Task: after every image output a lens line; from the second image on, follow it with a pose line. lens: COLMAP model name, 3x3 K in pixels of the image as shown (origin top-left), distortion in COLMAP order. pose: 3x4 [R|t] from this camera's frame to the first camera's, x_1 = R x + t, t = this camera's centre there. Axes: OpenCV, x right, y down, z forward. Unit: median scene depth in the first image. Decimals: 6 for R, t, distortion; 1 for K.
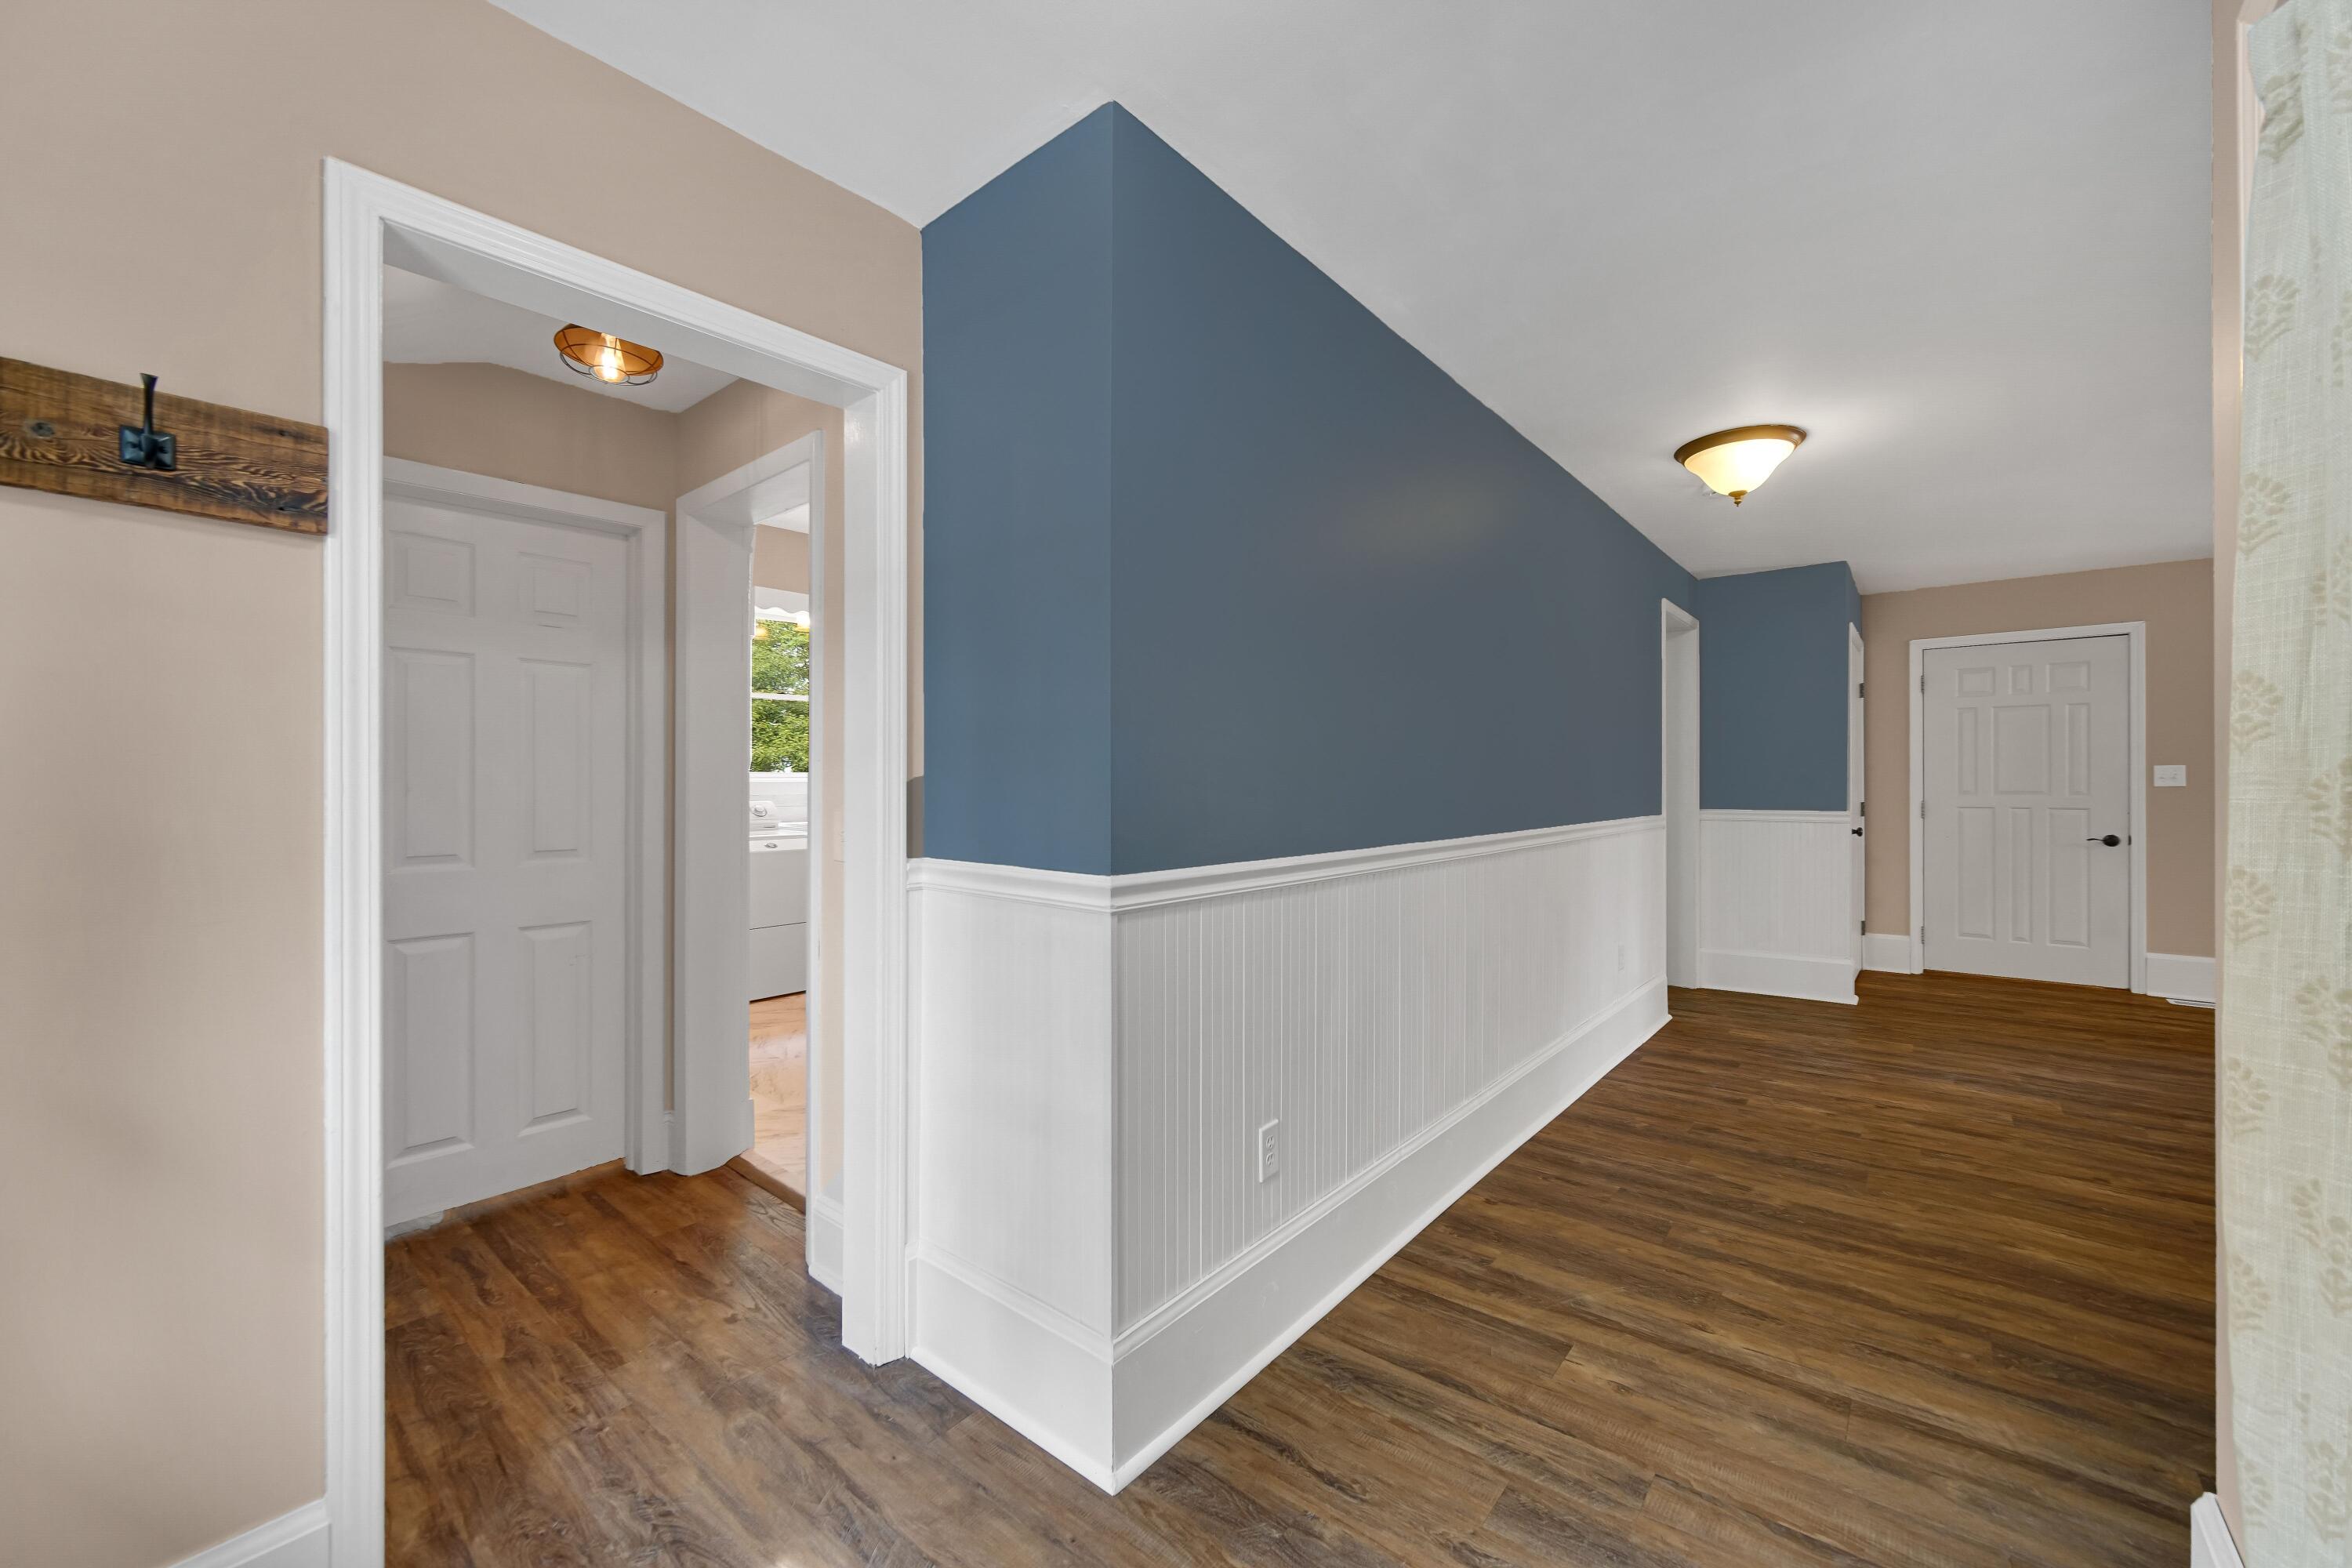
lens RADIAL K [[939.2, 0, 1166.5], [0, 939.2, 786.1], [0, 0, 1]] dist [-0.003285, -0.000044]
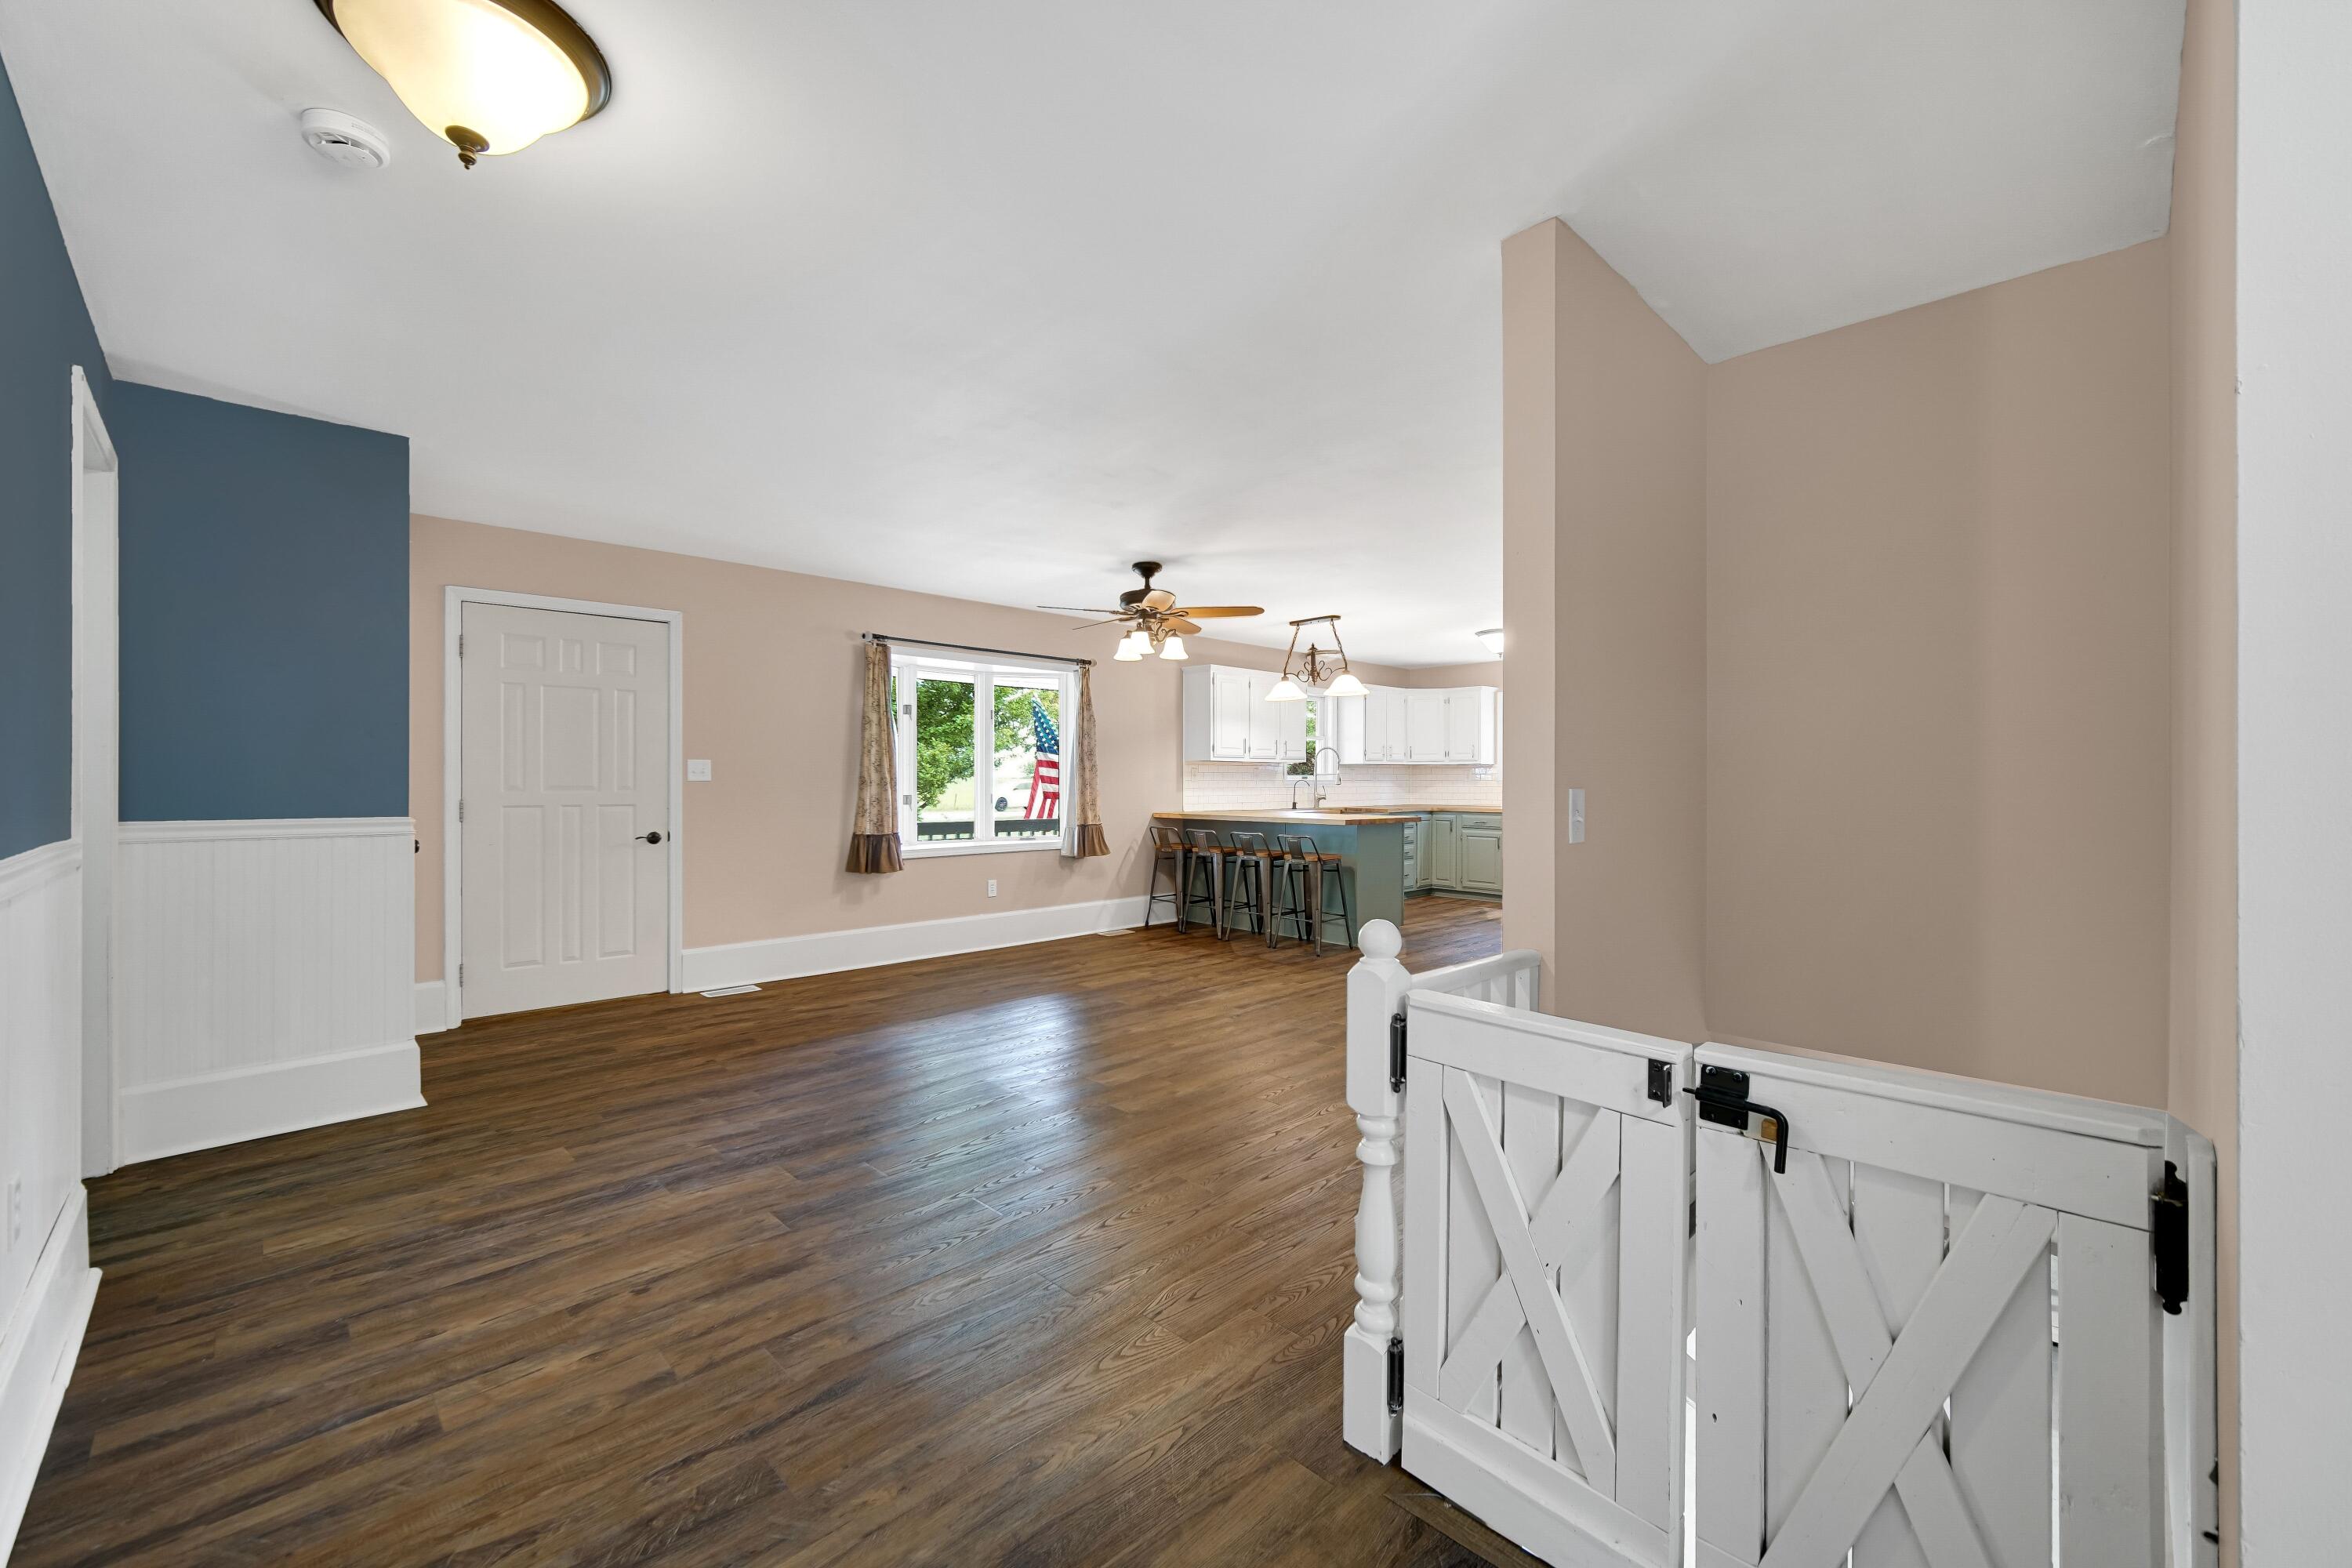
lens RADIAL K [[939.2, 0, 1171.2], [0, 939.2, 785.3], [0, 0, 1]] dist [-0.003285, -0.000044]
pose [[0.098217, -0.001884, 0.995163, 0.155144], [0.000543, 0.999998, 0.001840, 0.004782], [-0.995165, 0.000360, 0.098218, 0.513926]]
